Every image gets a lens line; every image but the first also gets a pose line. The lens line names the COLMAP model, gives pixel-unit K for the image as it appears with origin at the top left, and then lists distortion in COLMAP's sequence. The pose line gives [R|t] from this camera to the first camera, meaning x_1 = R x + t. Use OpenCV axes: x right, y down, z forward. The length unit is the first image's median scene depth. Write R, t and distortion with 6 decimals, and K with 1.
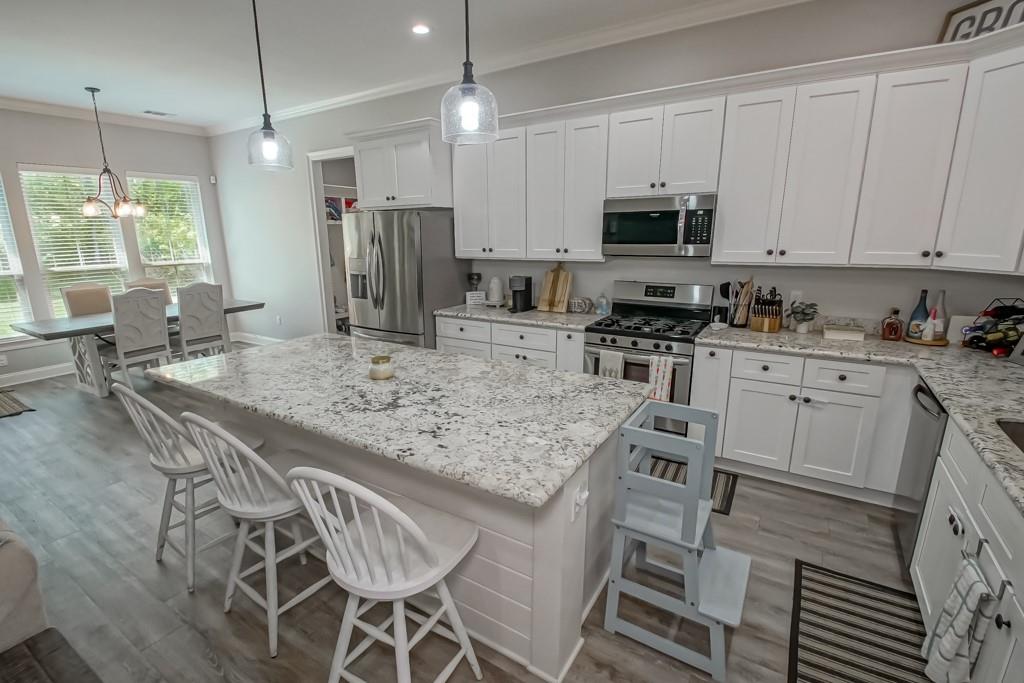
lens RADIAL K [[492.1, 0, 471.6], [0, 492.1, 349.3], [0, 0, 1]] dist [0.005014, -0.001443]
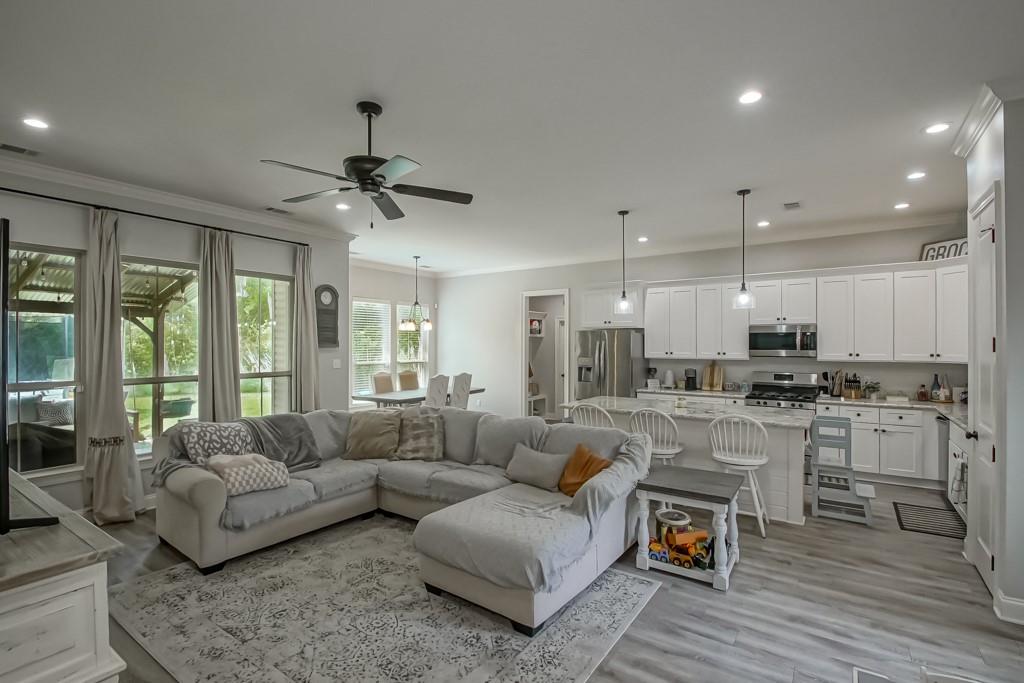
lens RADIAL K [[480.3, 0, 501.3], [0, 480.3, 346.3], [0, 0, 1]] dist [0.001197, -0.000550]
pose [[0.999592, 0.014487, -0.024608, -0.654582], [-0.019717, 0.973505, -0.227812, 0.207139], [0.020655, 0.228205, 0.973394, -0.789002]]
